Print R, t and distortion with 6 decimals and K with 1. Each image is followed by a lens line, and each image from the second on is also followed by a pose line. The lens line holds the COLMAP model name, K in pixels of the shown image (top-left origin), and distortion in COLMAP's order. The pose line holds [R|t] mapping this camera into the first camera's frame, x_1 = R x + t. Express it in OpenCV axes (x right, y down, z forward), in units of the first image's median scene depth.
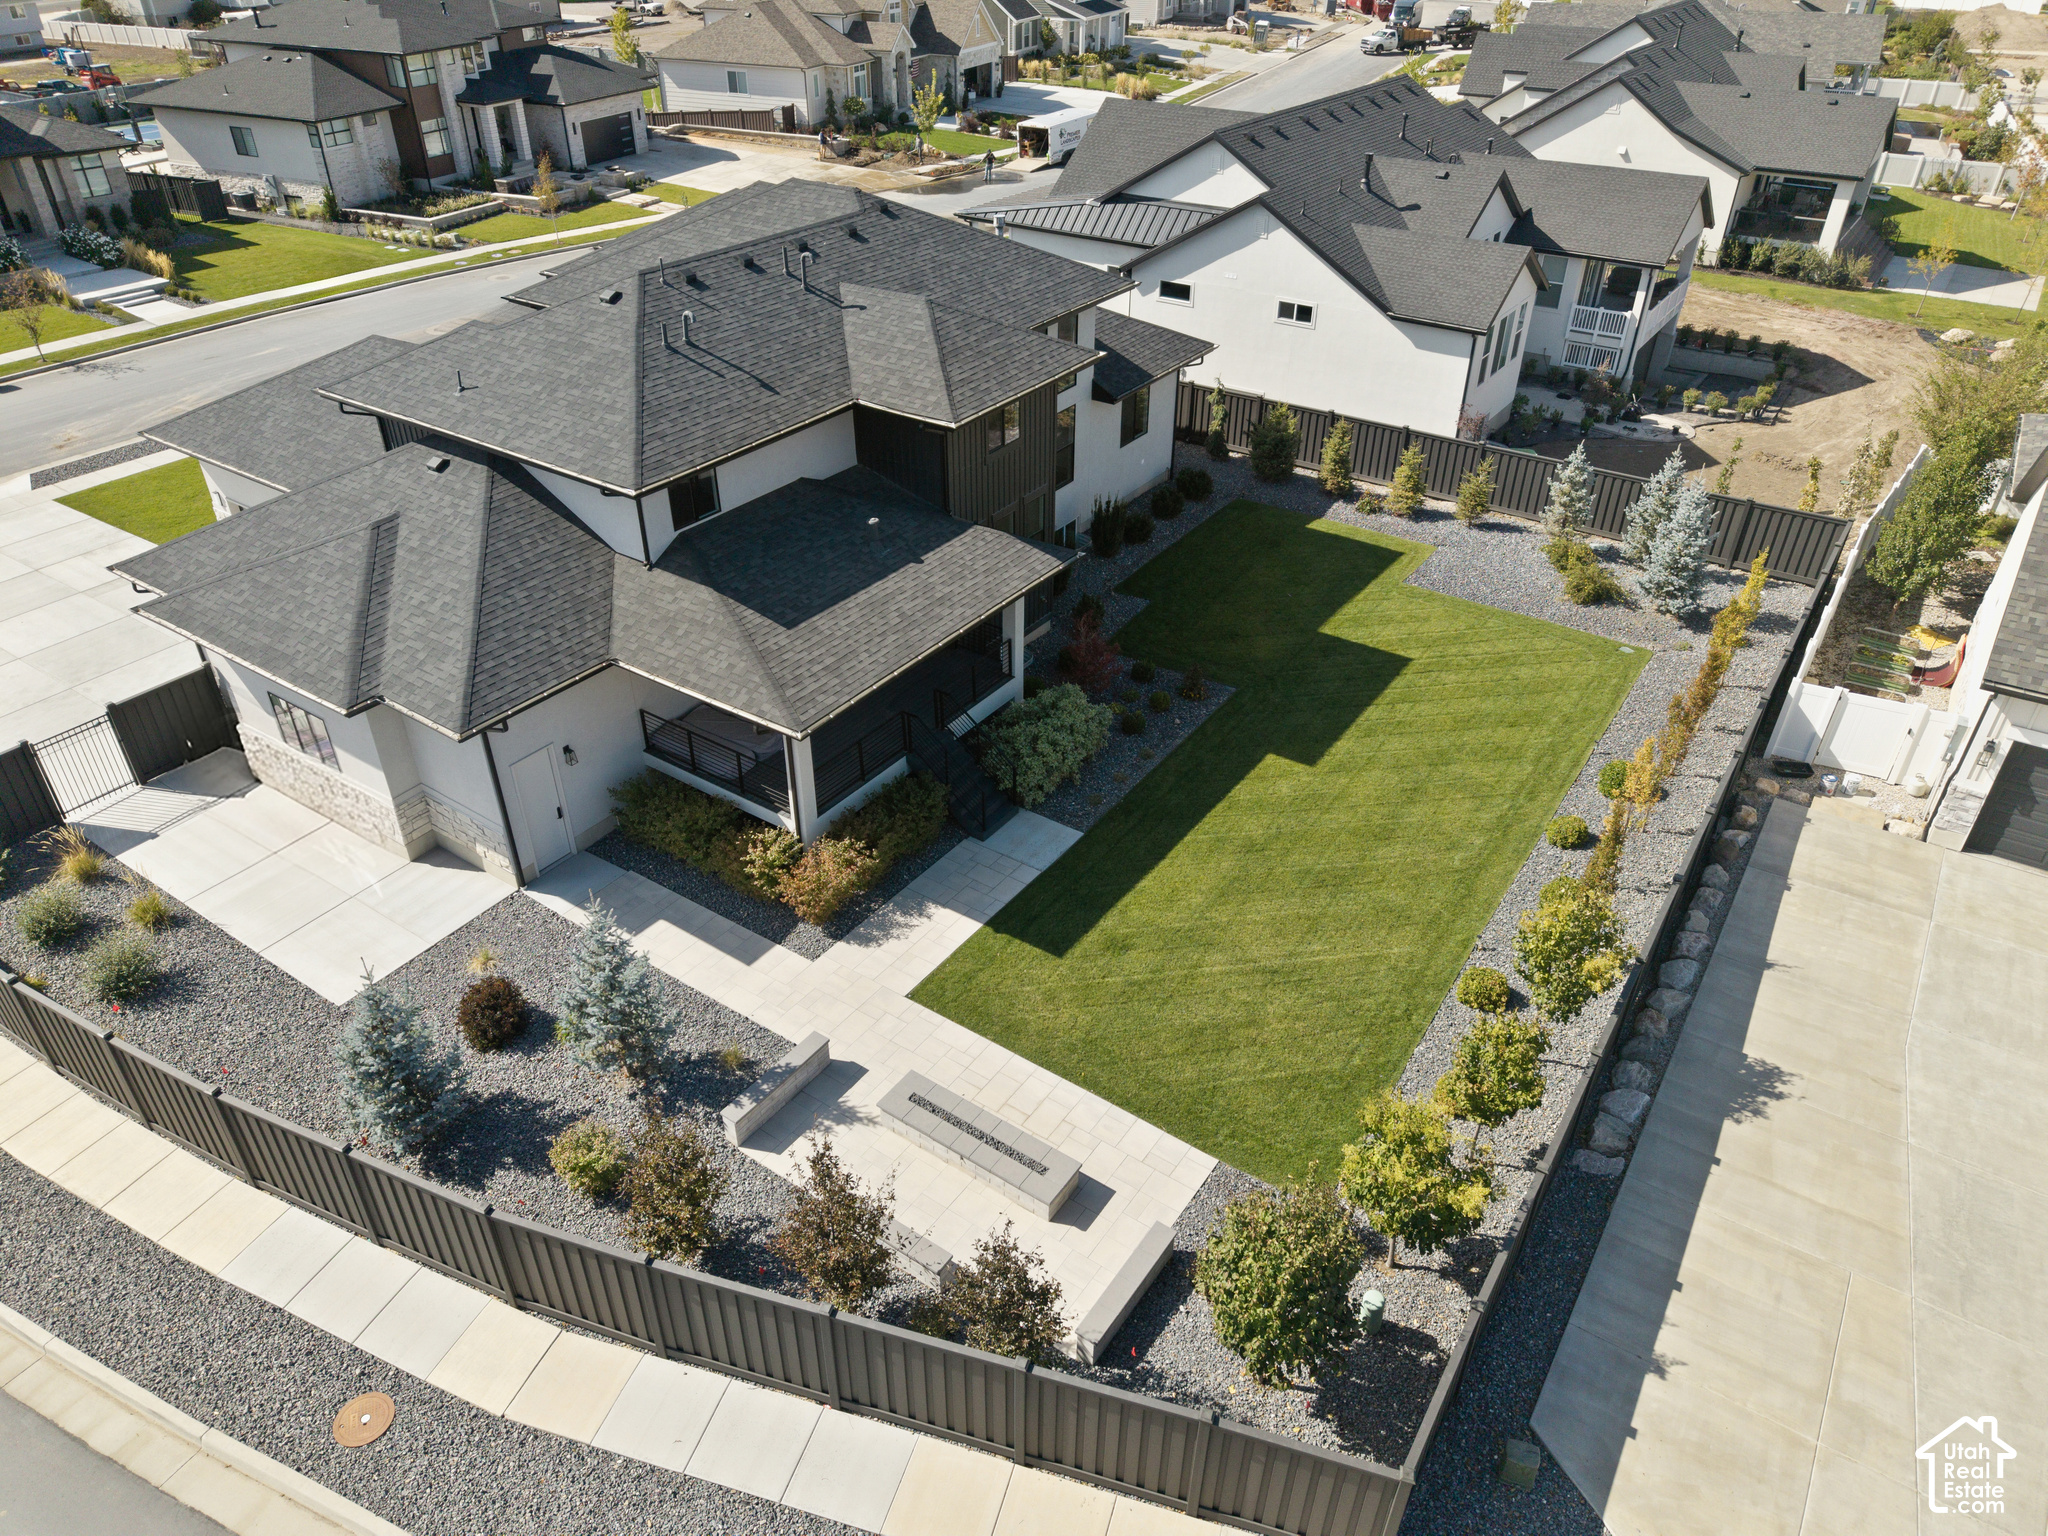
lens RADIAL K [[1367.5, 0, 1030.2], [0, 1367.5, 767.7], [0, 0, 1]] dist [0.011258, -0.004472]
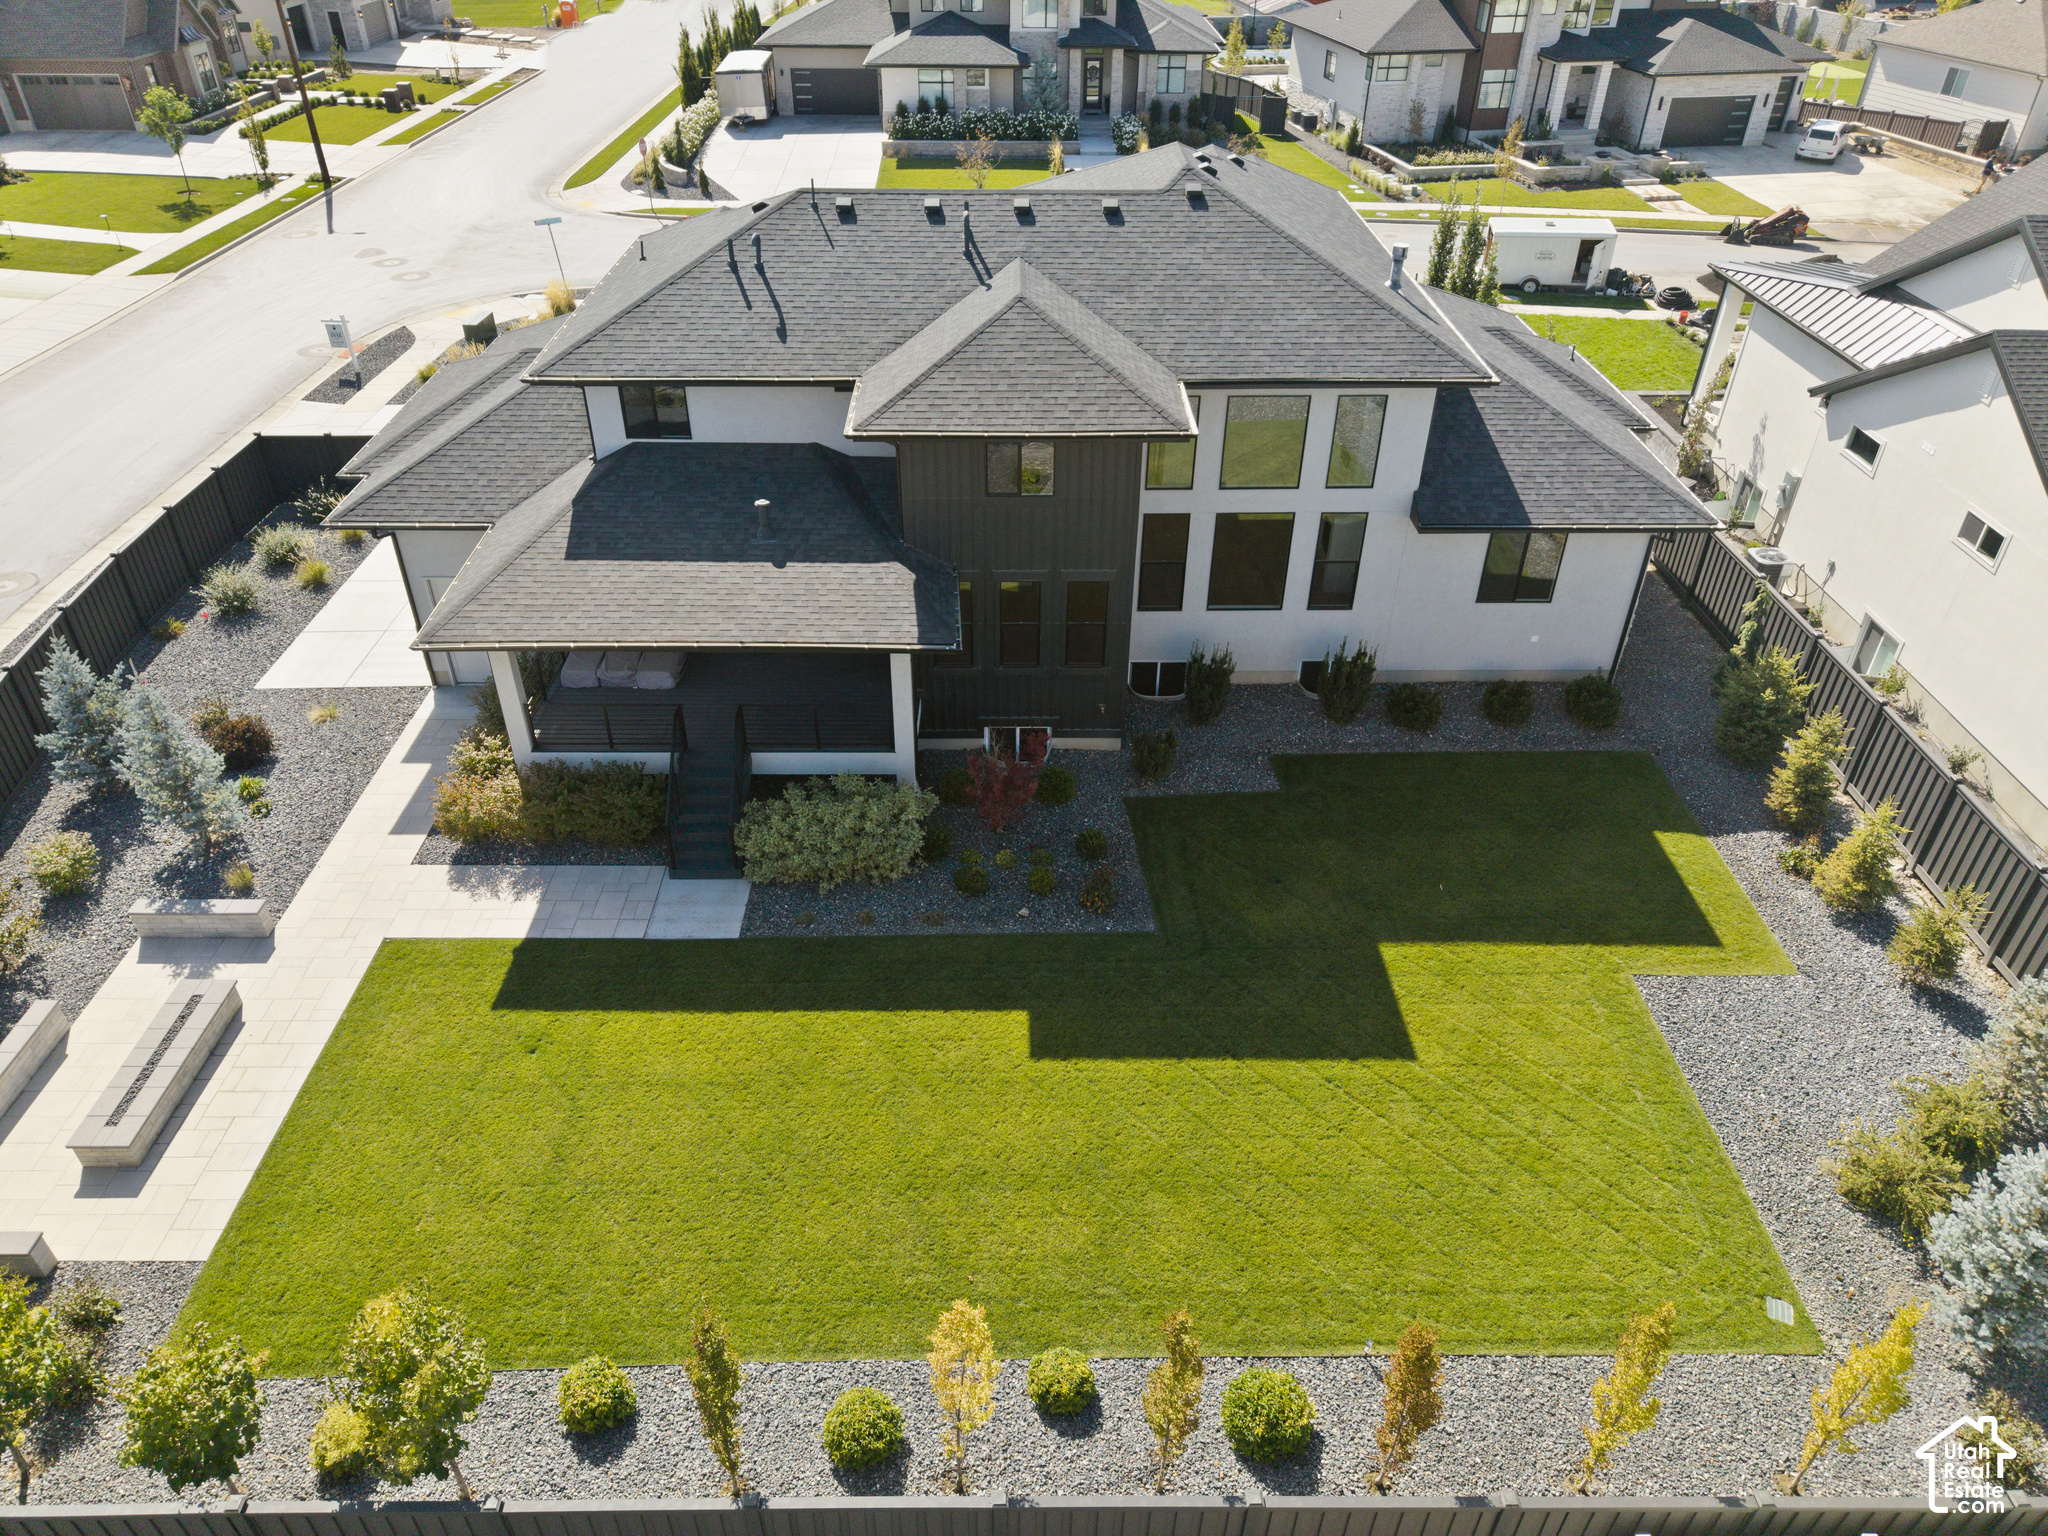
lens RADIAL K [[1367.5, 0, 1018.6], [0, 1367.5, 764.8], [0, 0, 1]] dist [0.011258, -0.004472]
pose [[0.575009, 0.472618, -0.667830, 0.414135], [-0.458913, 0.862085, 0.214962, -0.192100], [0.677321, 0.182871, 0.712597, 0.327964]]
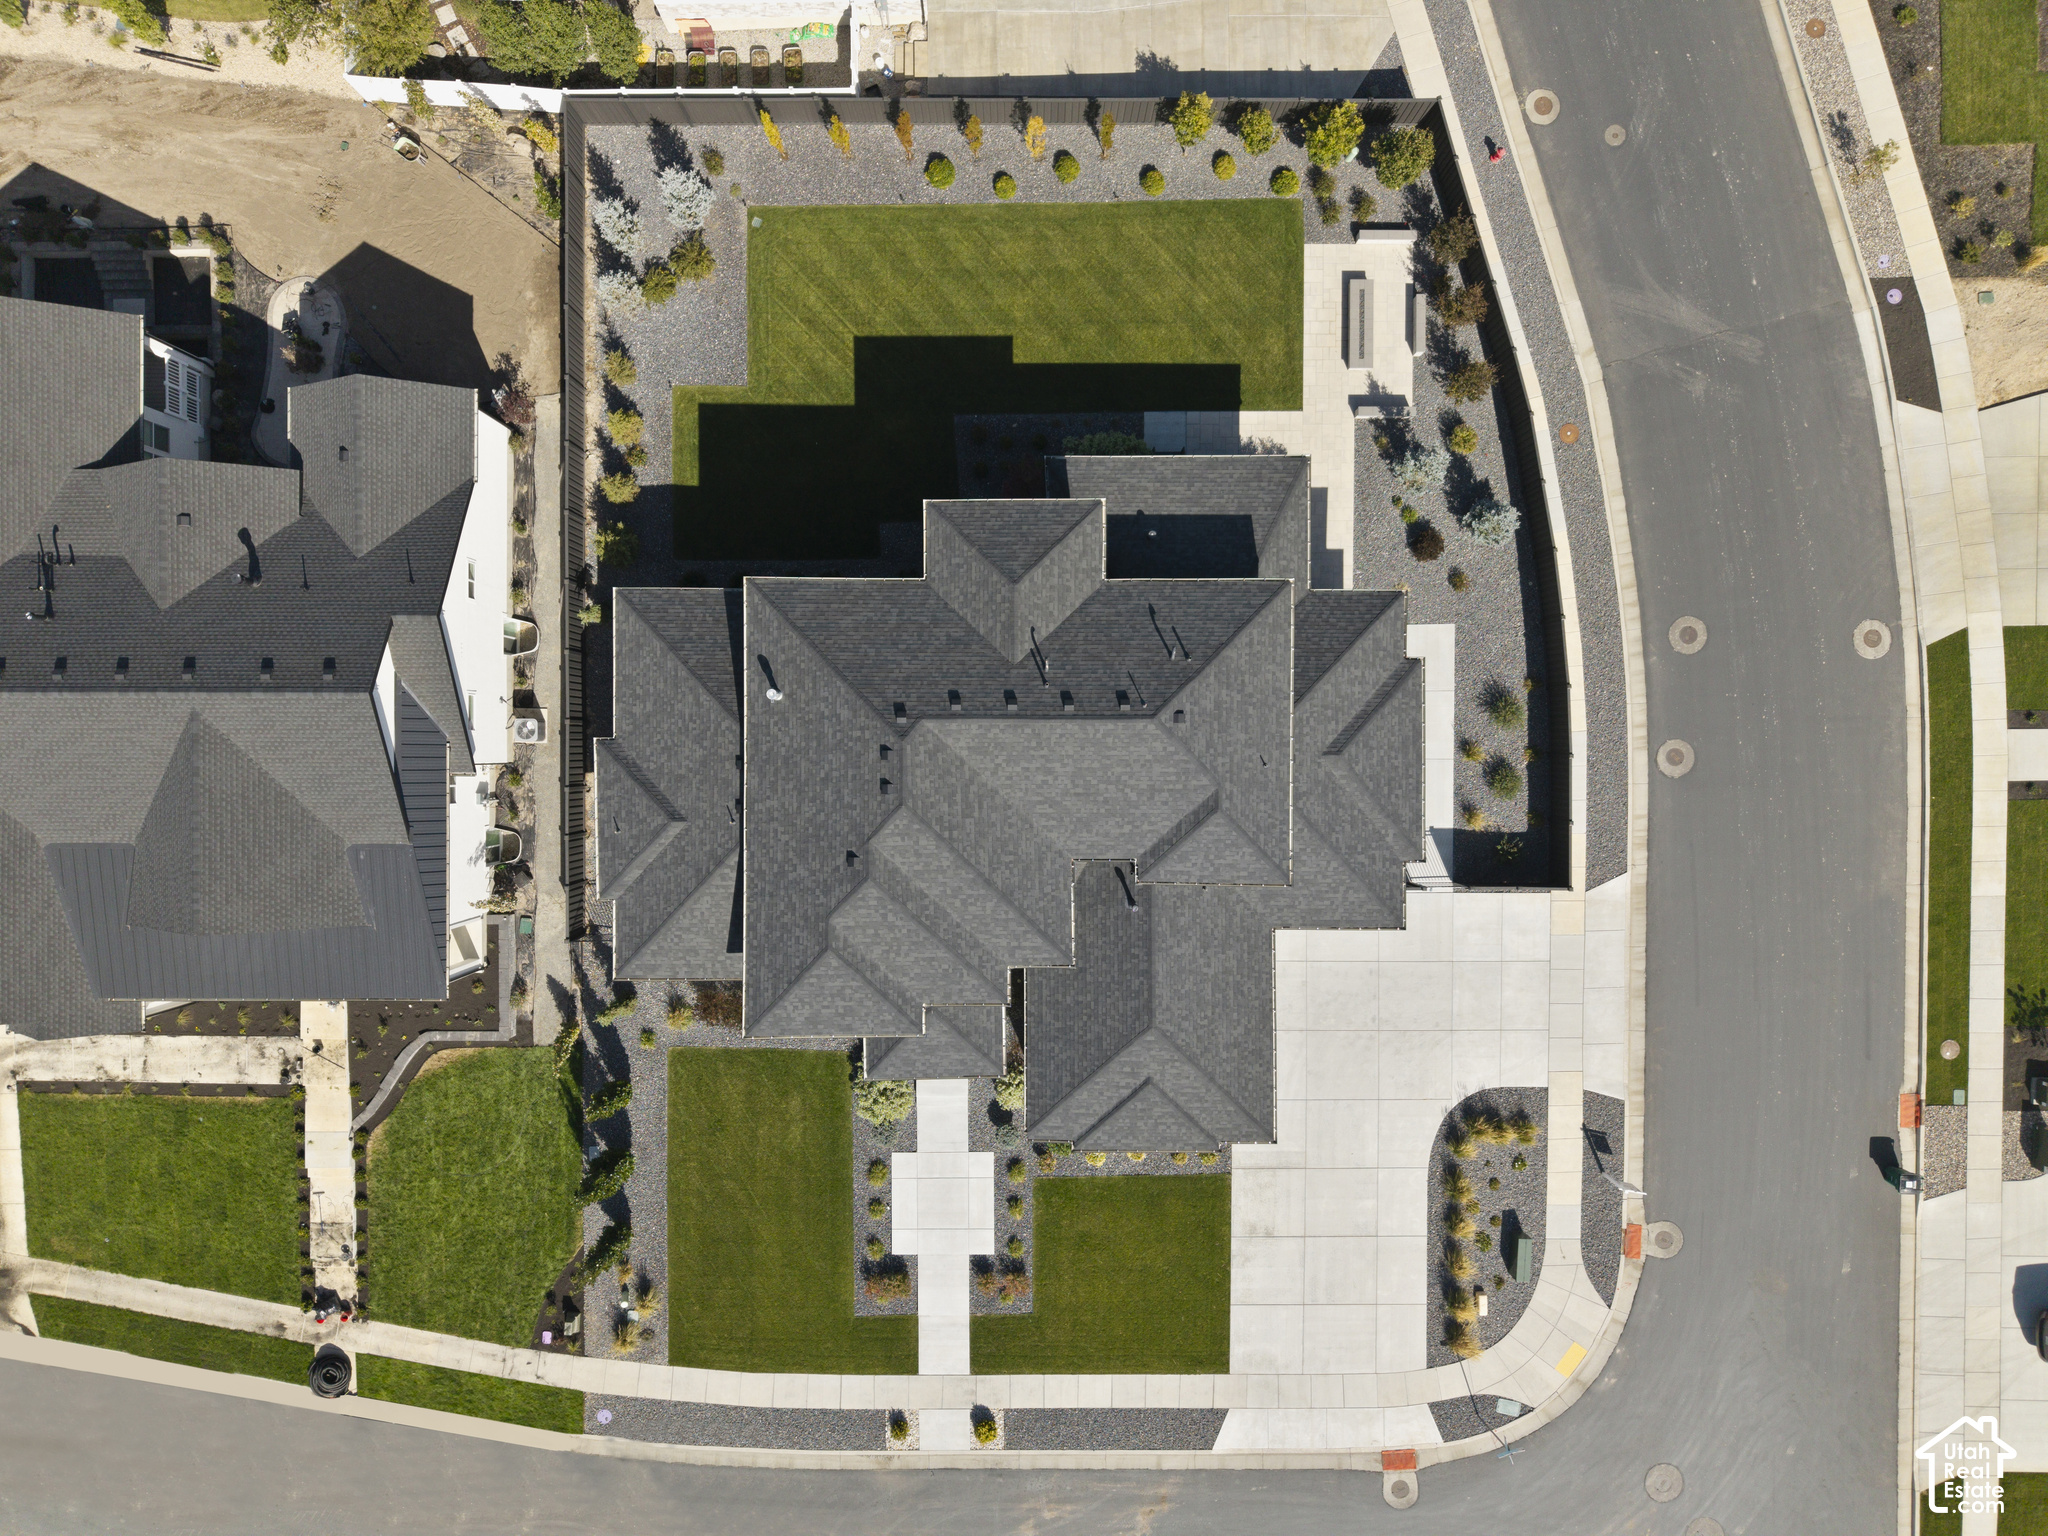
lens RADIAL K [[1367.5, 0, 1023.2], [0, 1367.5, 767.4], [0, 0, 1]] dist [0.011258, -0.004472]
pose [[-0.566137, -0.824261, -0.009101, -0.156983], [0.454074, -0.321054, 0.831108, -1.096289], [-0.687972, 0.466389, 0.556036, 0.205042]]
